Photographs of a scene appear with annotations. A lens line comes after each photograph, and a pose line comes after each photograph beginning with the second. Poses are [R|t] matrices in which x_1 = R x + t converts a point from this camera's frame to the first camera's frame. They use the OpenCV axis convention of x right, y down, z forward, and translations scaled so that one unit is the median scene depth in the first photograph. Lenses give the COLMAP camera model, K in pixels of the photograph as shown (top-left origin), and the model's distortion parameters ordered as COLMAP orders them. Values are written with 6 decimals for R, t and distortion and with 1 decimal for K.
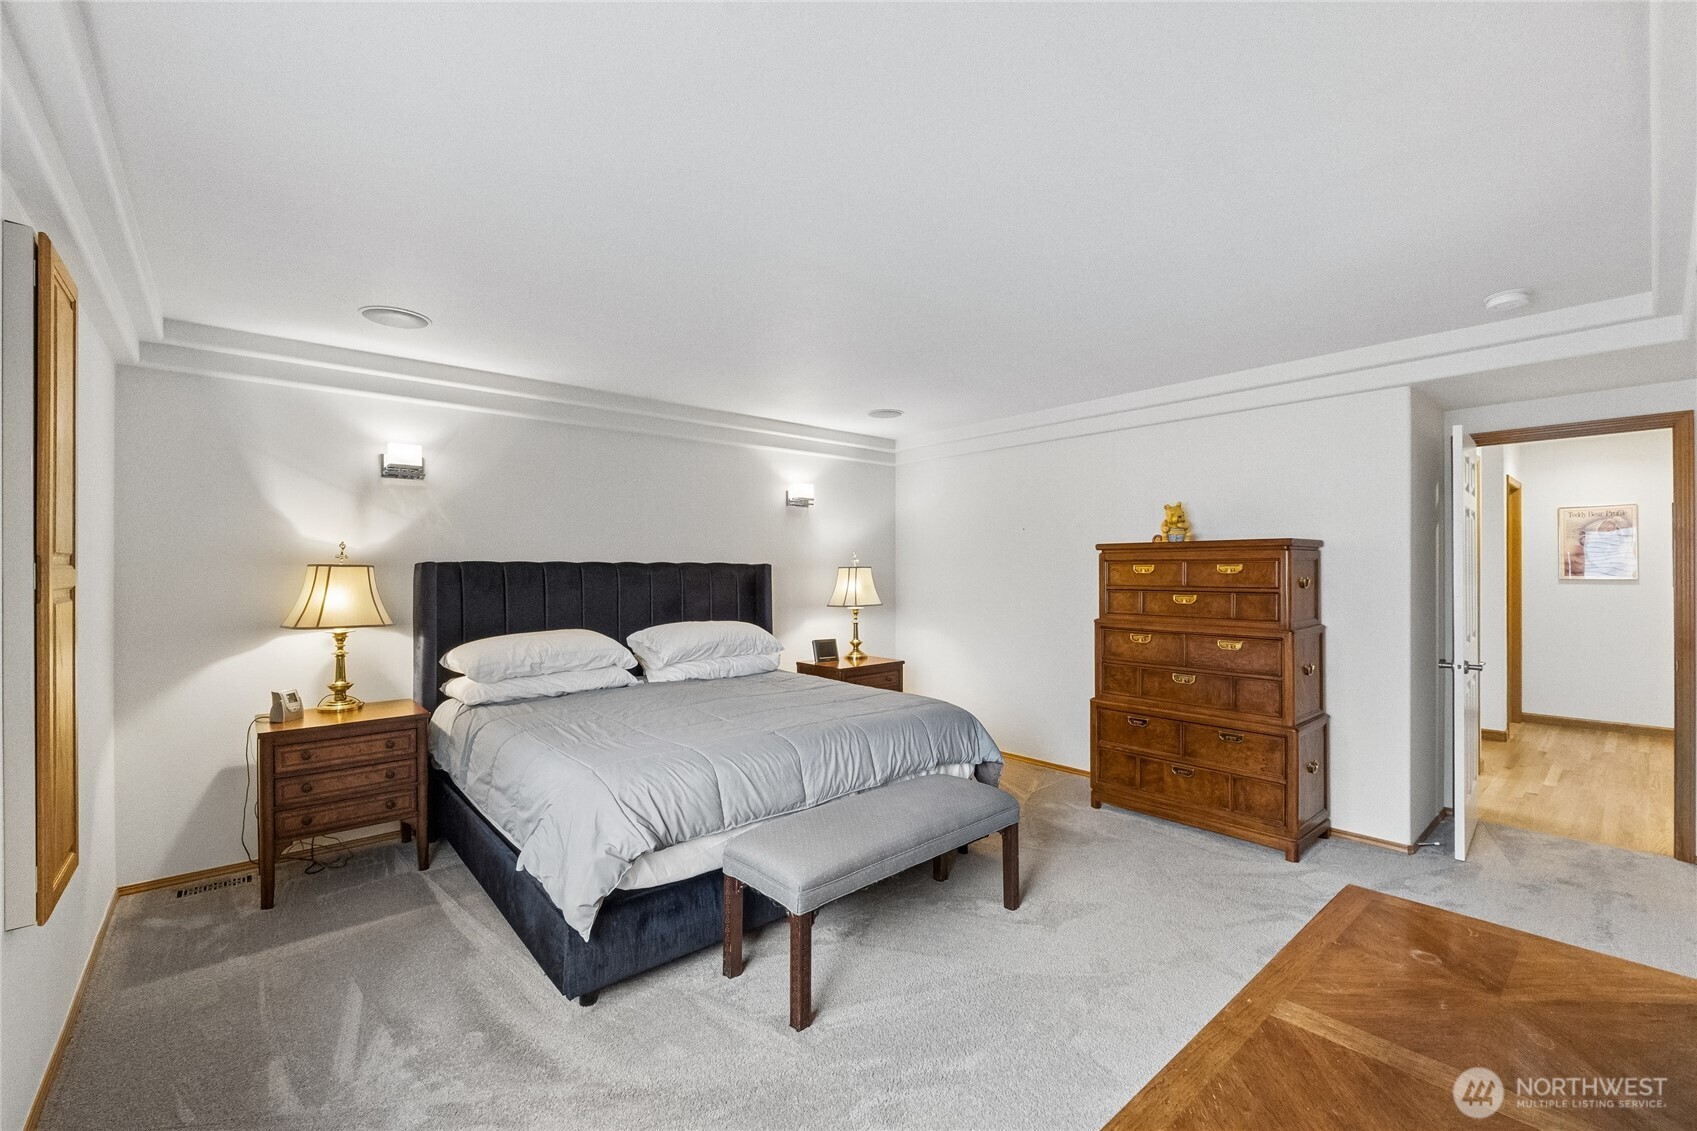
lens RADIAL K [[717.3, 0, 851.1], [0, 717.3, 571.0], [0, 0, 1]] dist [-0.008889, -0.000351]
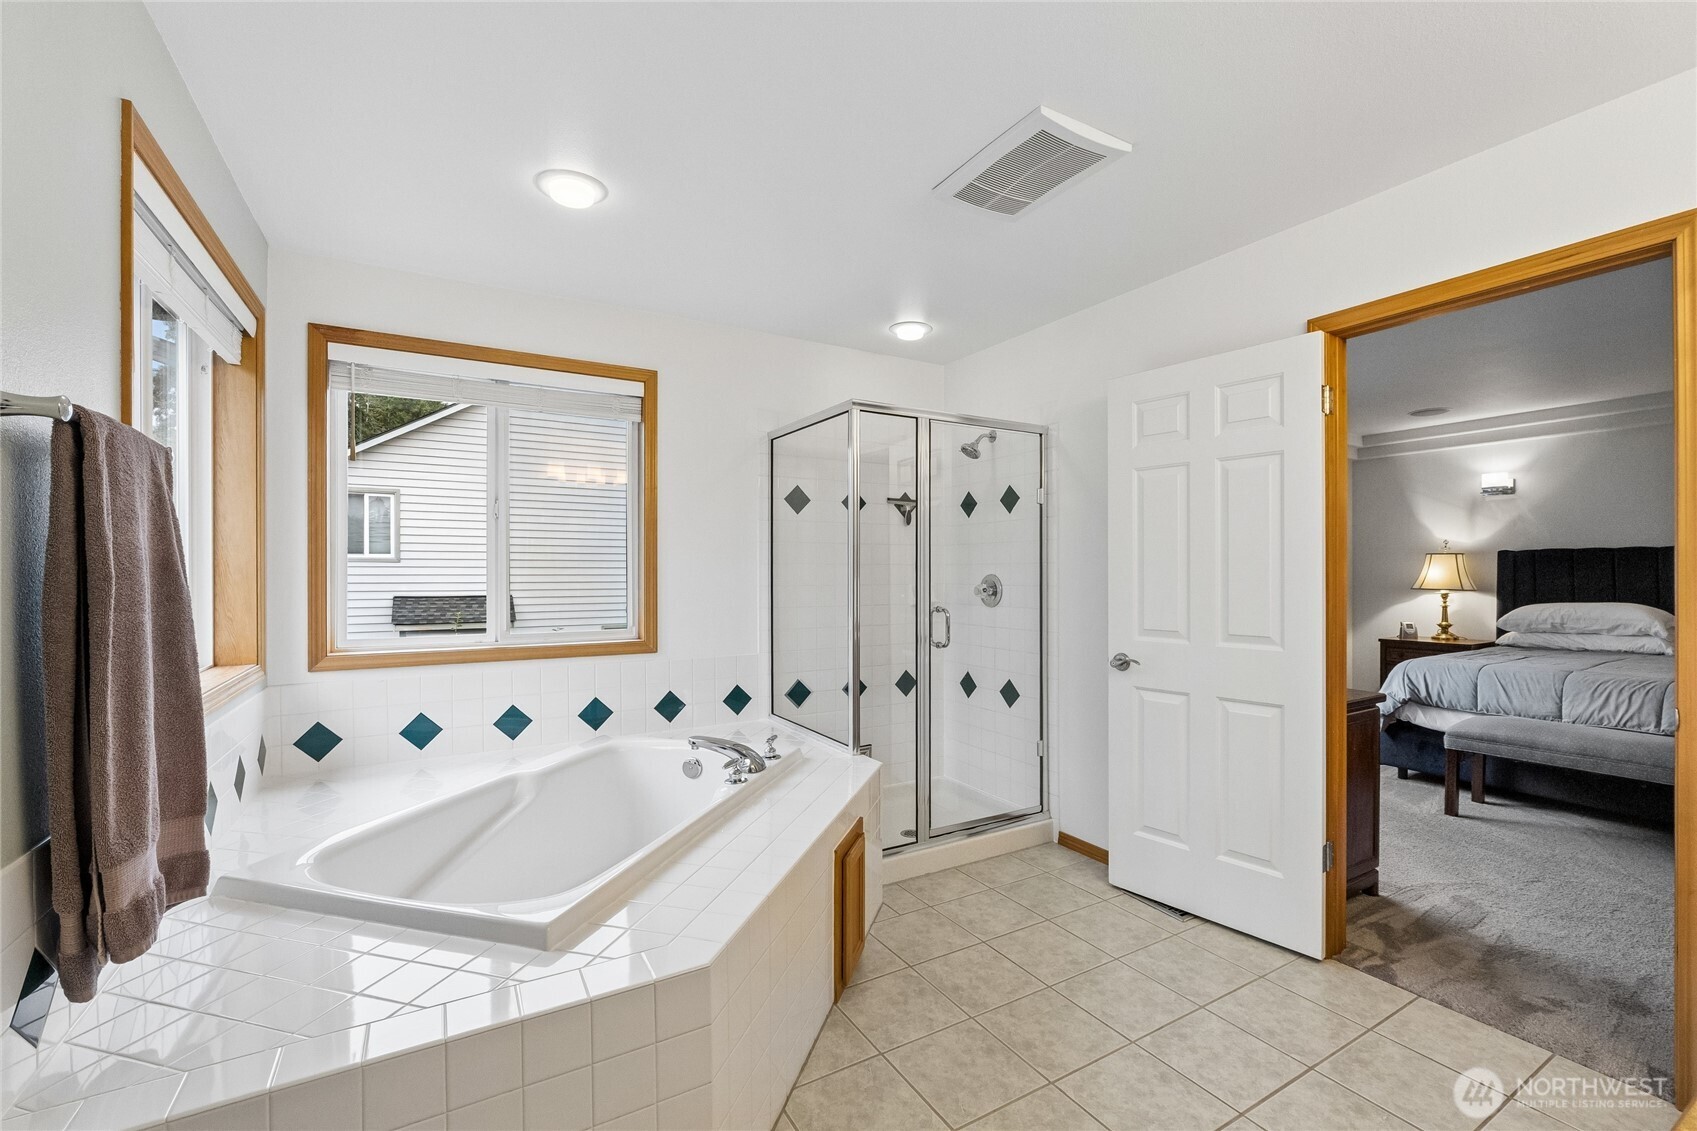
lens RADIAL K [[717.3, 0, 855.3], [0, 717.3, 573.7], [0, 0, 1]] dist [-0.008889, -0.000351]
pose [[-0.181974, 0.007478, -0.983275, 1.105396], [0.004383, 0.999967, 0.006793, 0.020179], [0.983293, -0.003074, -0.182001, -0.059712]]
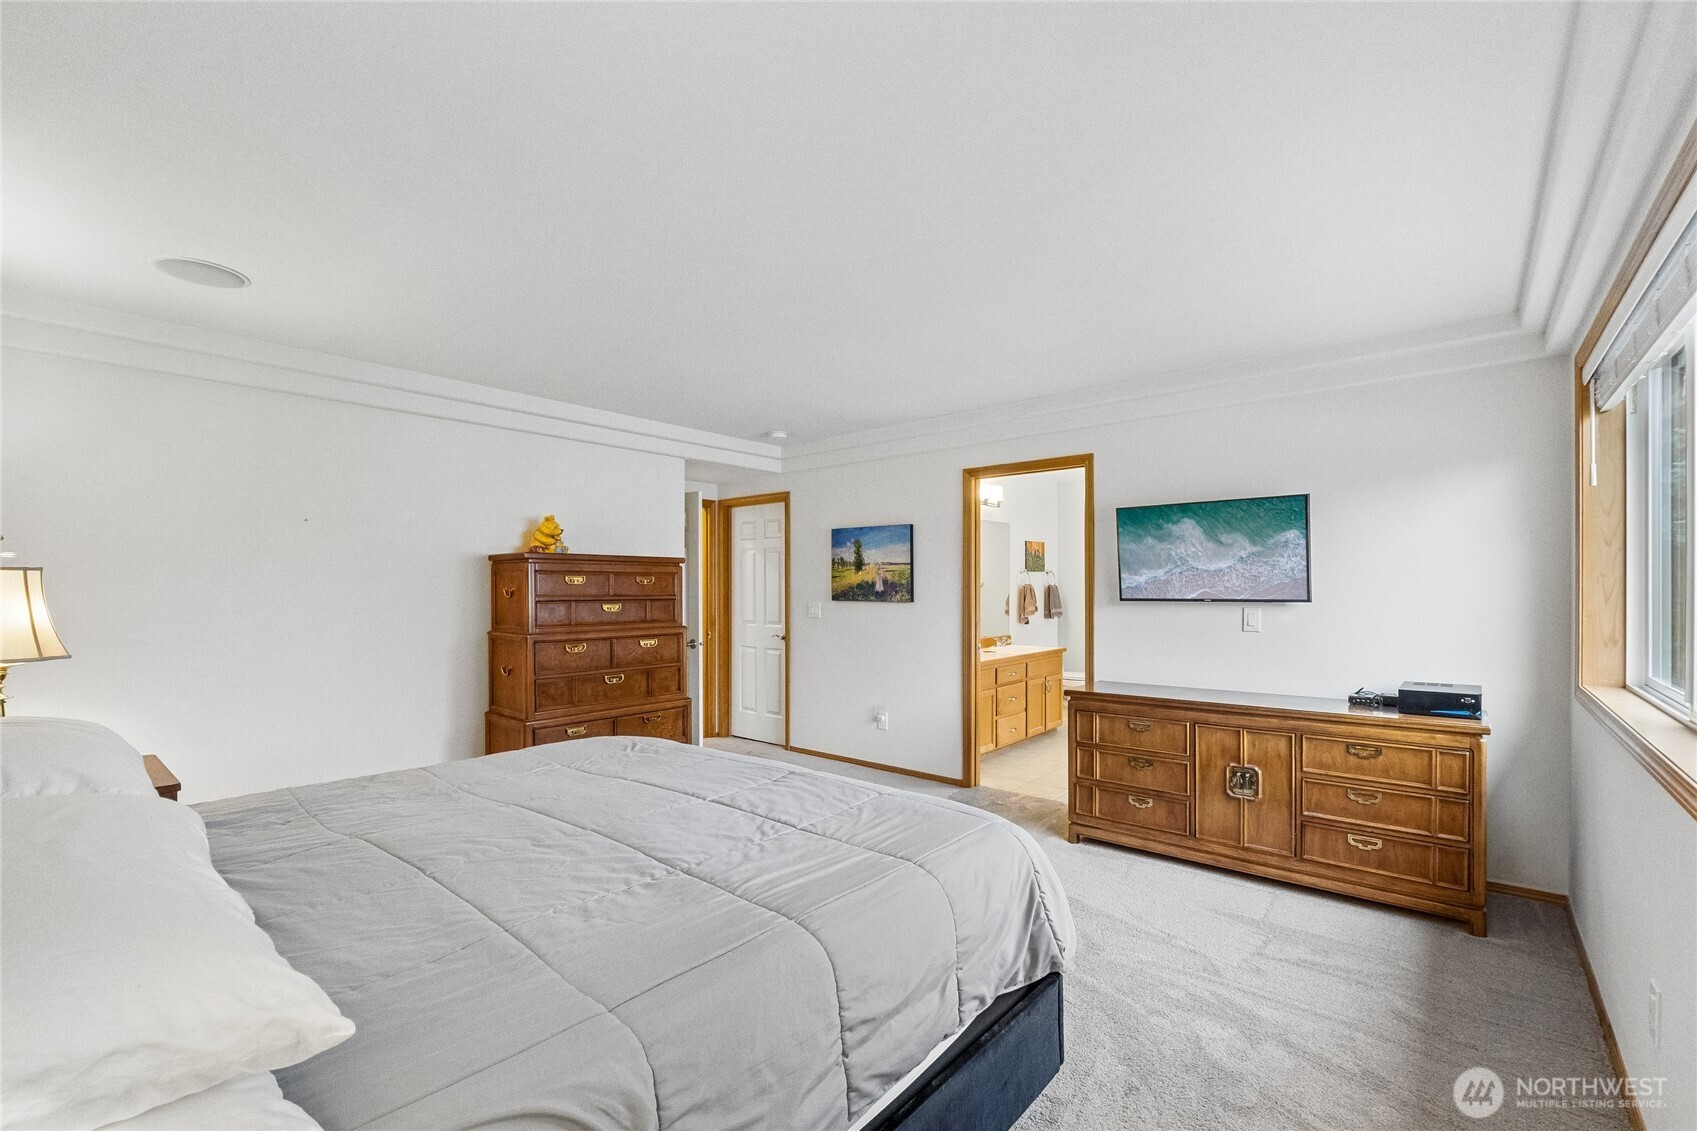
lens RADIAL K [[717.3, 0, 849.8], [0, 717.3, 572.2], [0, 0, 1]] dist [-0.008889, -0.000351]
pose [[-0.147274, 0.014098, 0.988995, -0.739763], [-0.000395, 0.999898, -0.014312, 0.000861], [-0.989096, -0.002498, -0.147254, 0.855007]]
